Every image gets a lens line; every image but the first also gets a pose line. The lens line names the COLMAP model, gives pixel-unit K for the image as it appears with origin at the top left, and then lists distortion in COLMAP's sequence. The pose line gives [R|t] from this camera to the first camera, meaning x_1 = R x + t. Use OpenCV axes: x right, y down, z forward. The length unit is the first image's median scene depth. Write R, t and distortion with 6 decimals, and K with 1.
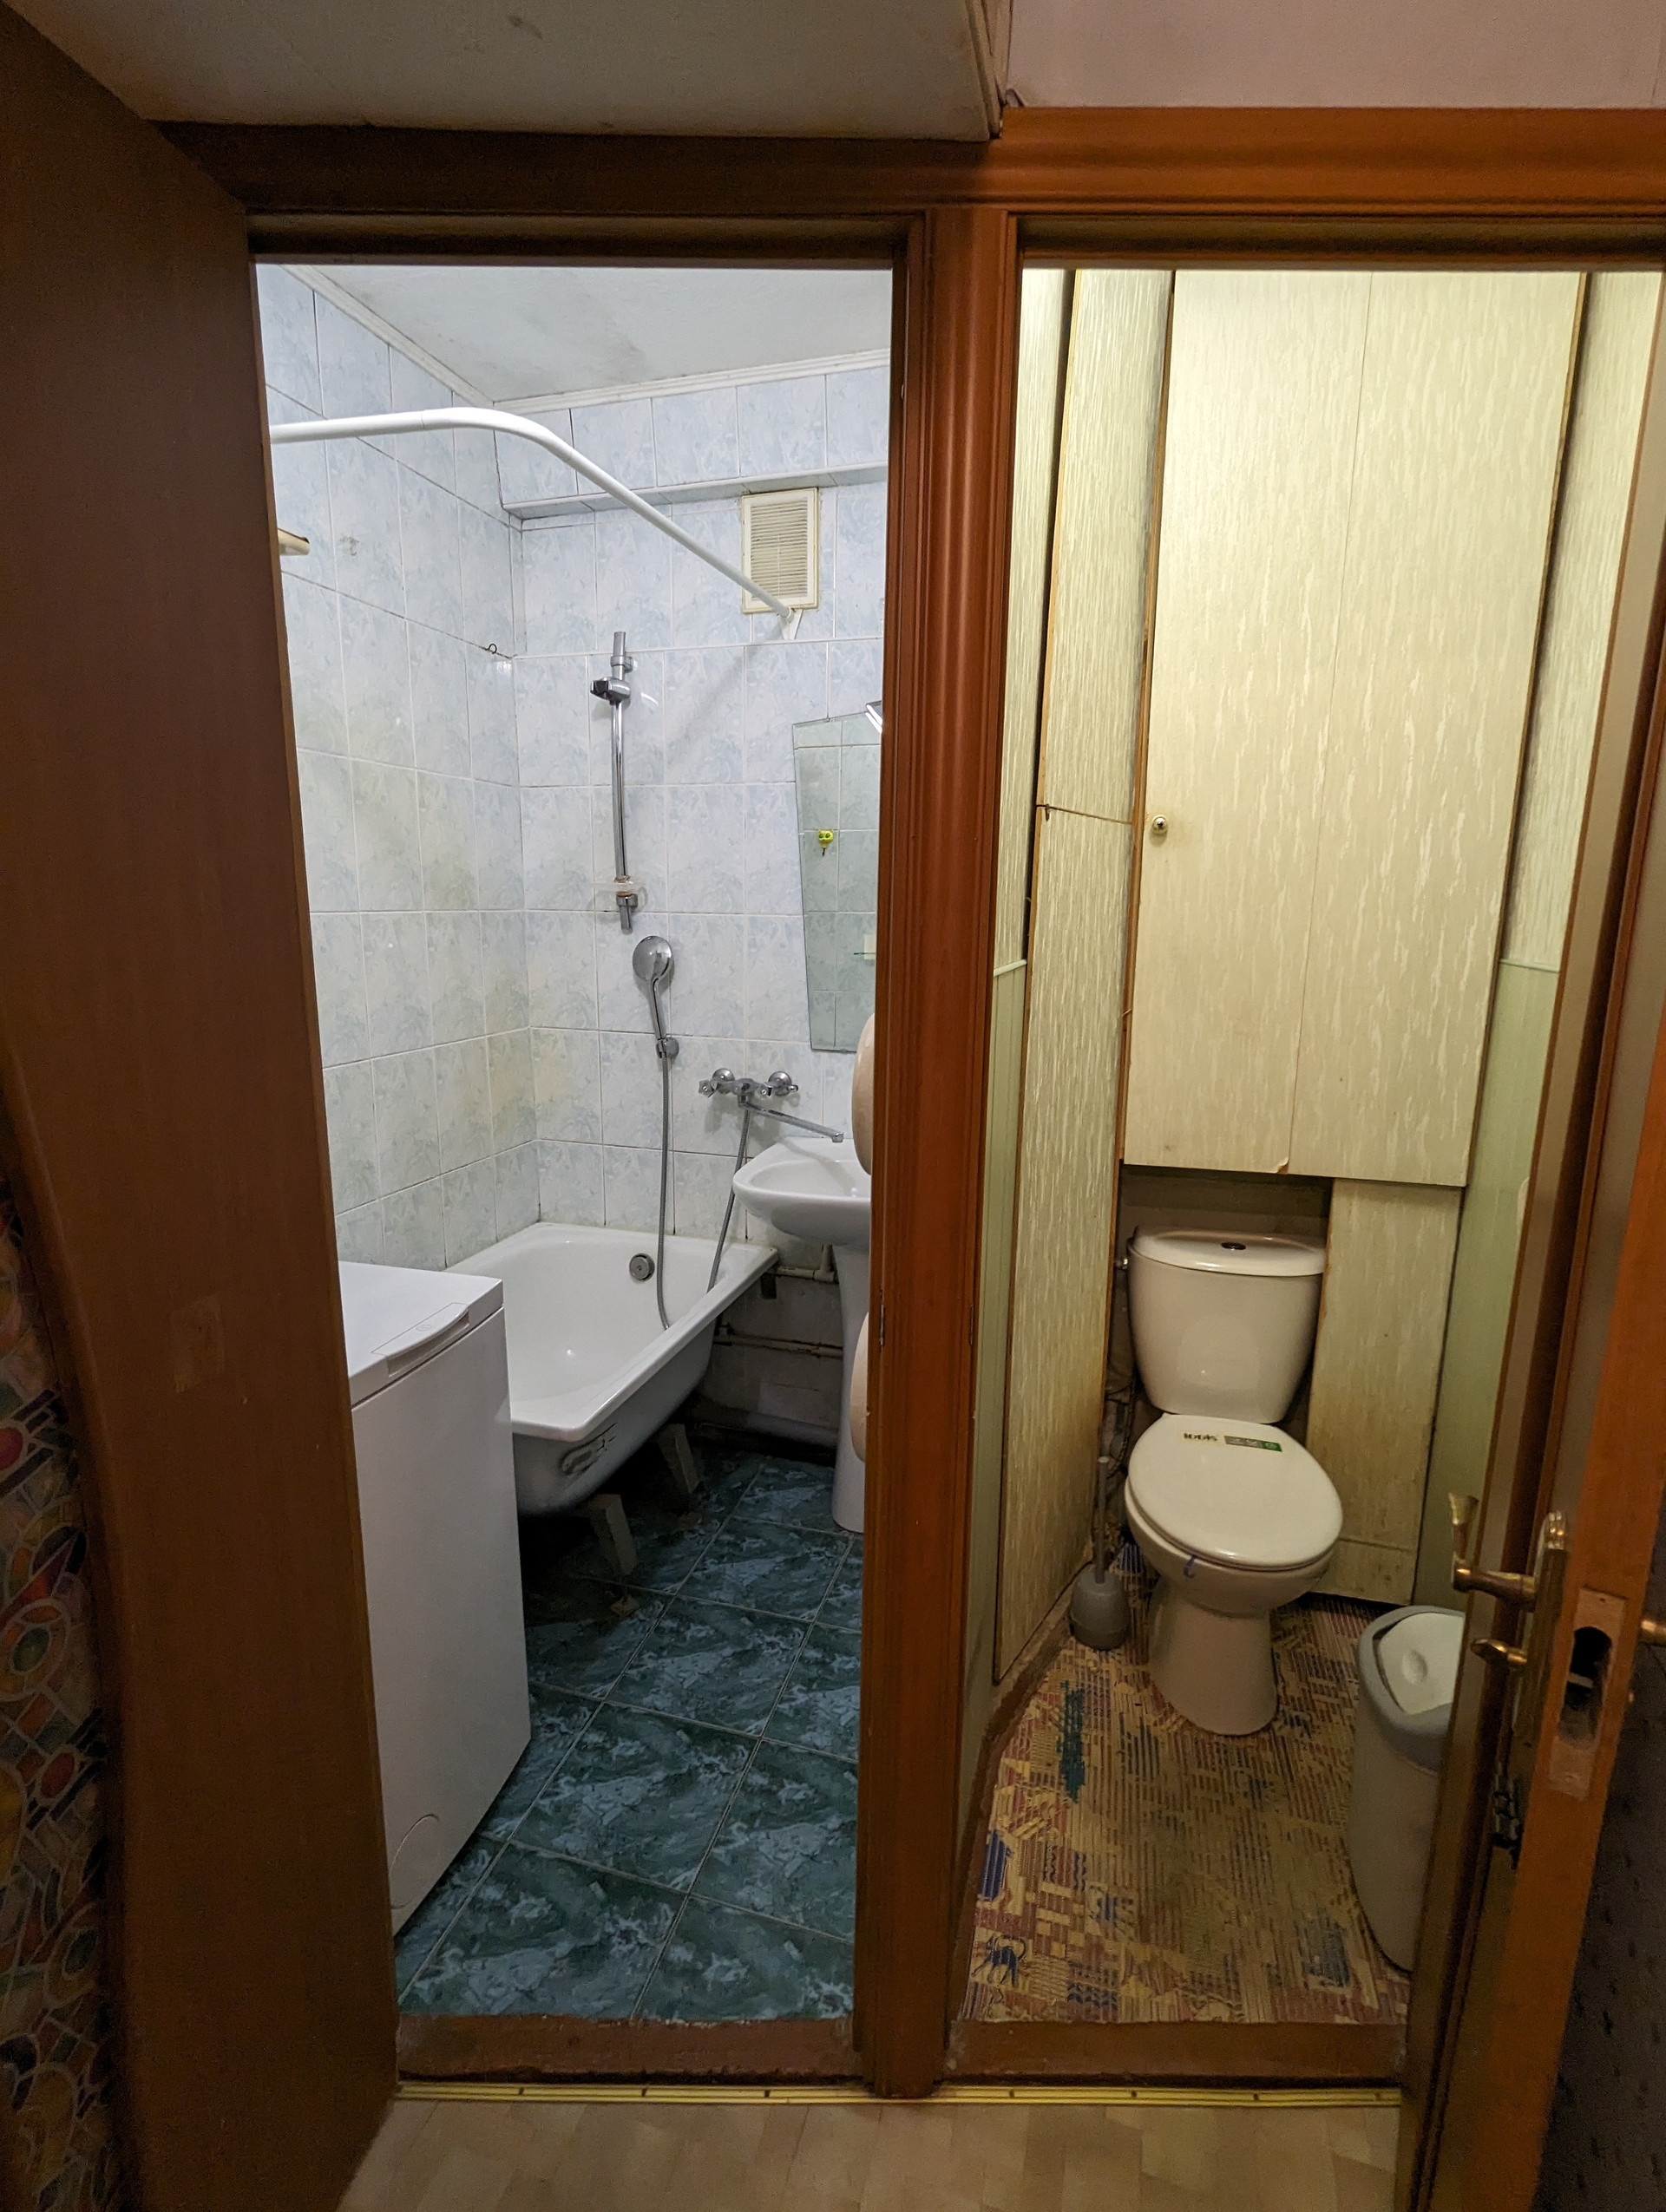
lens RADIAL K [[1042.8, 0, 833.9], [0, 1042.8, 1109.7], [0, 0, 1]] dist [0.000724, 0.000653]
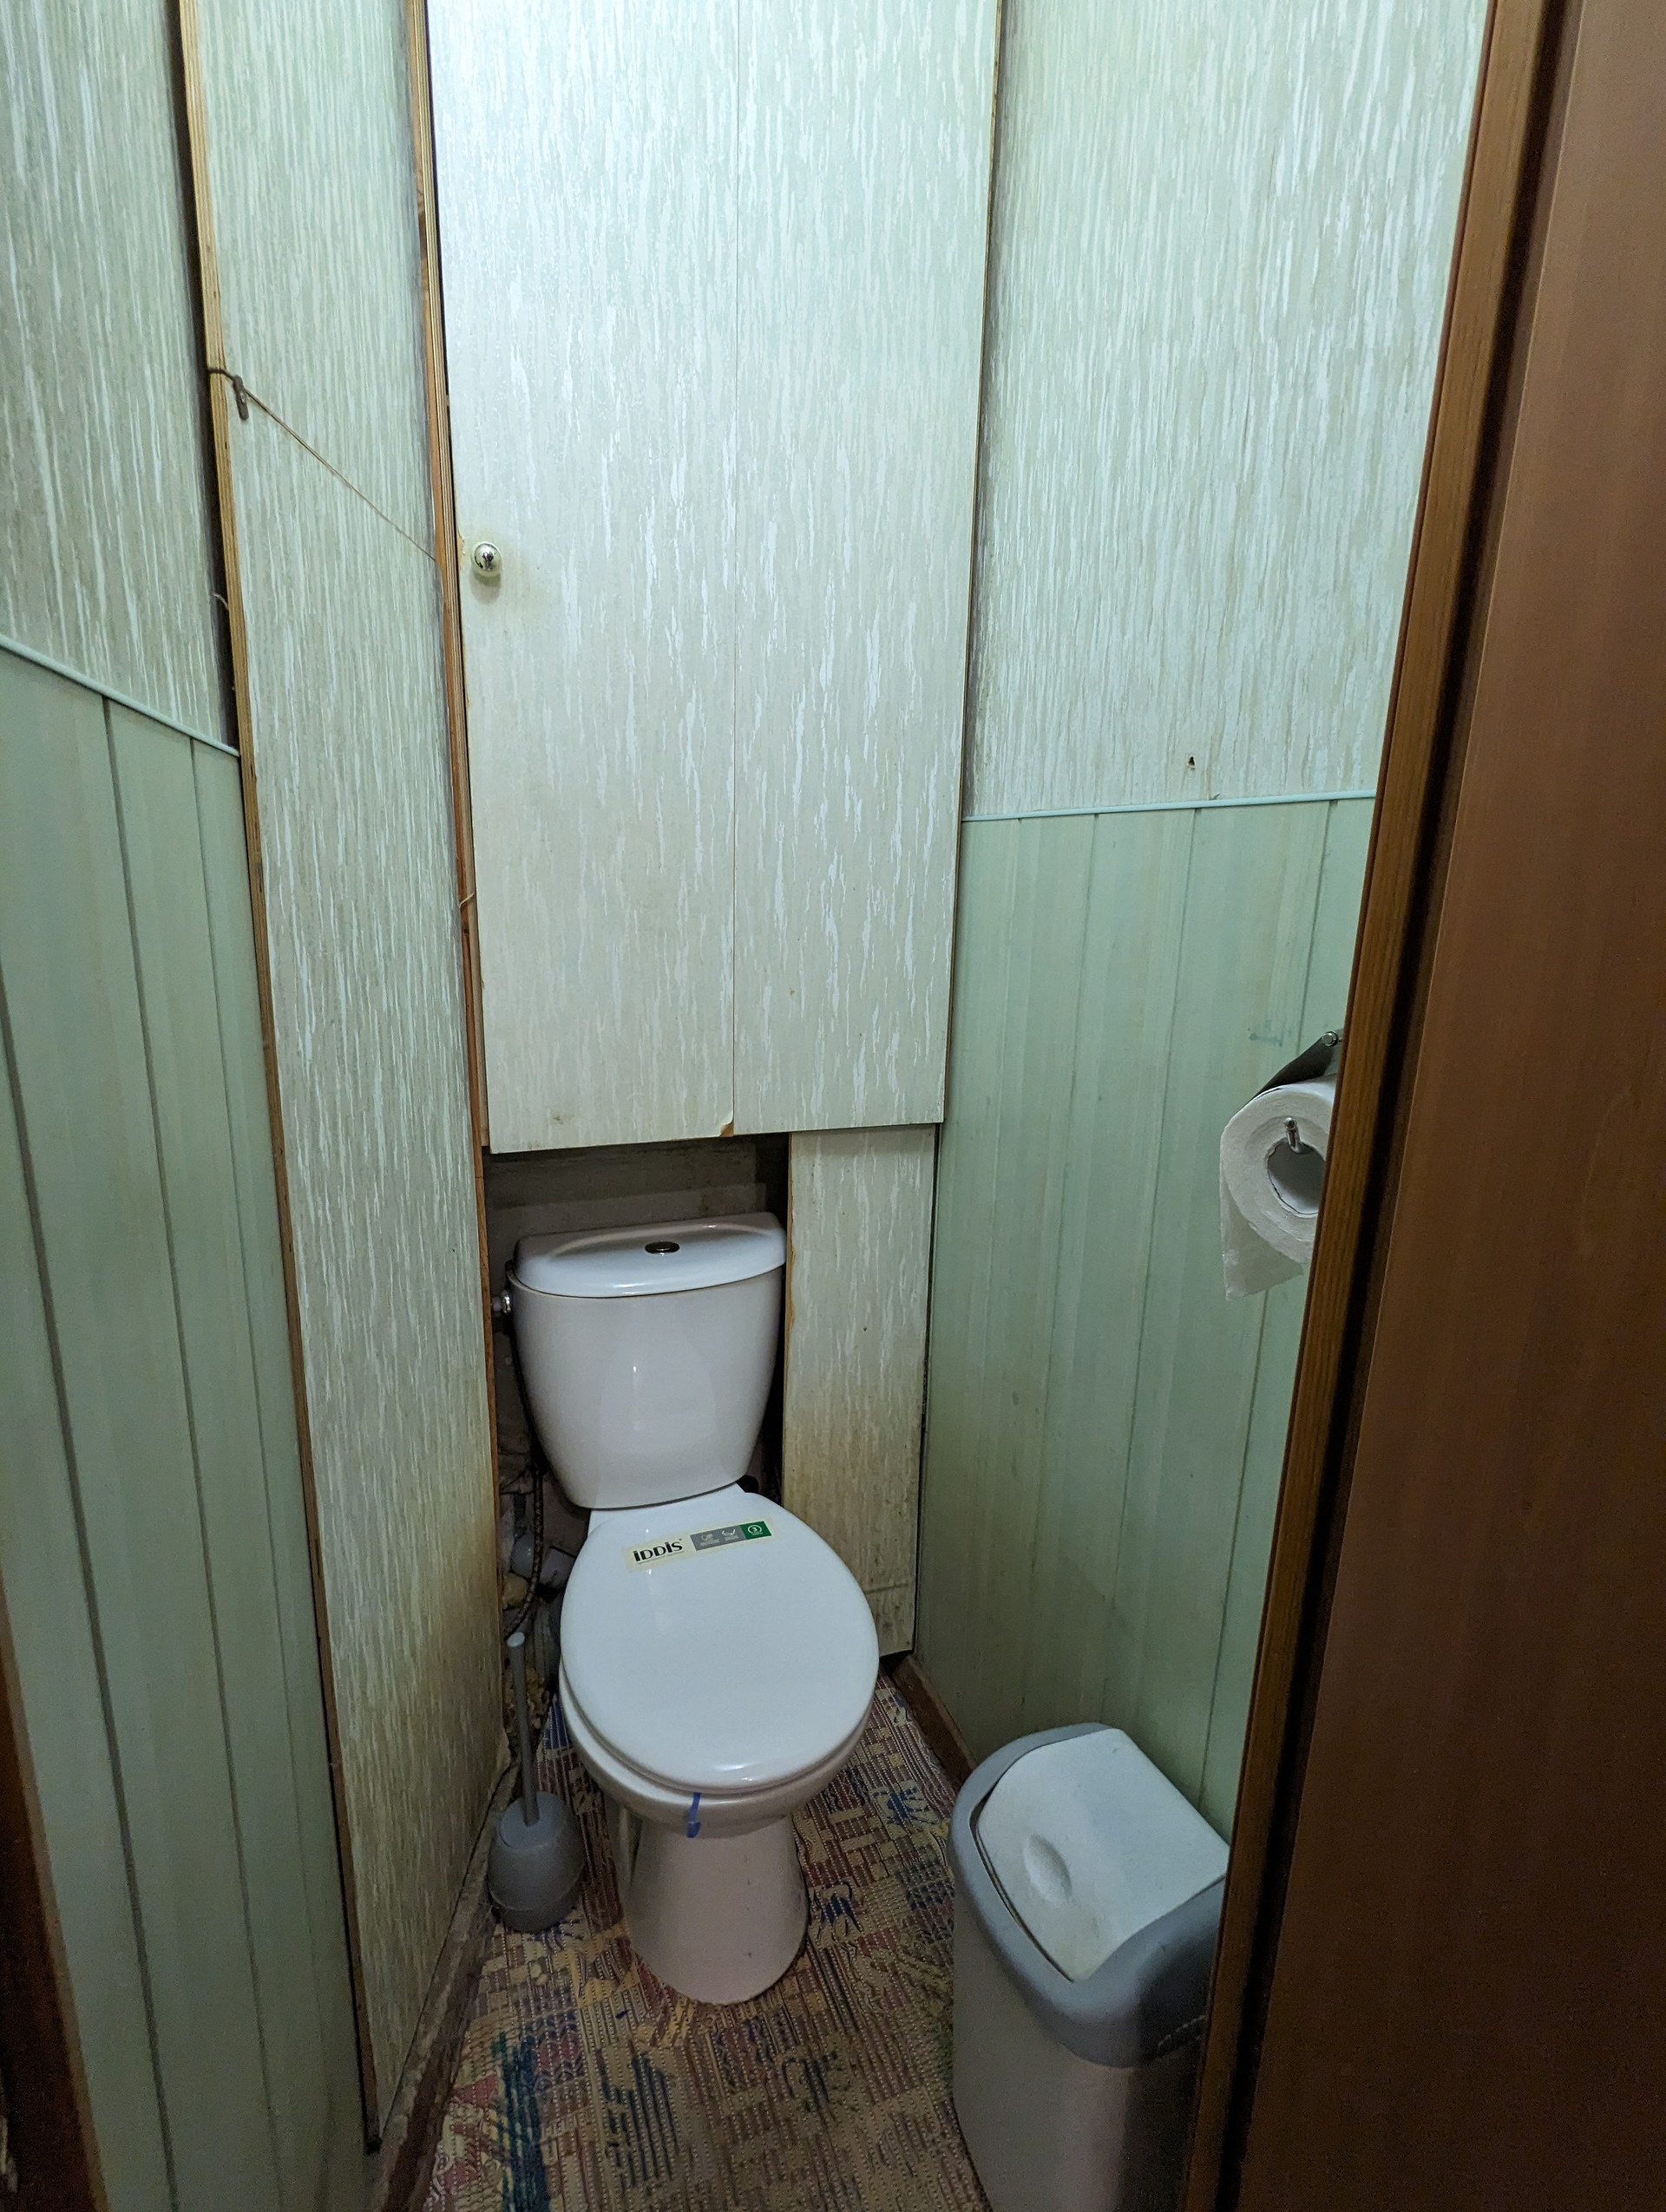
lens RADIAL K [[1042.8, 0, 833.9], [0, 1042.8, 1109.7], [0, 0, 1]] dist [0.000724, 0.000653]
pose [[0.806017, -0.120222, 0.579554, 0.088515], [0.095734, 0.992742, 0.072792, 0.001263], [-0.584099, -0.003189, 0.811676, 0.382263]]
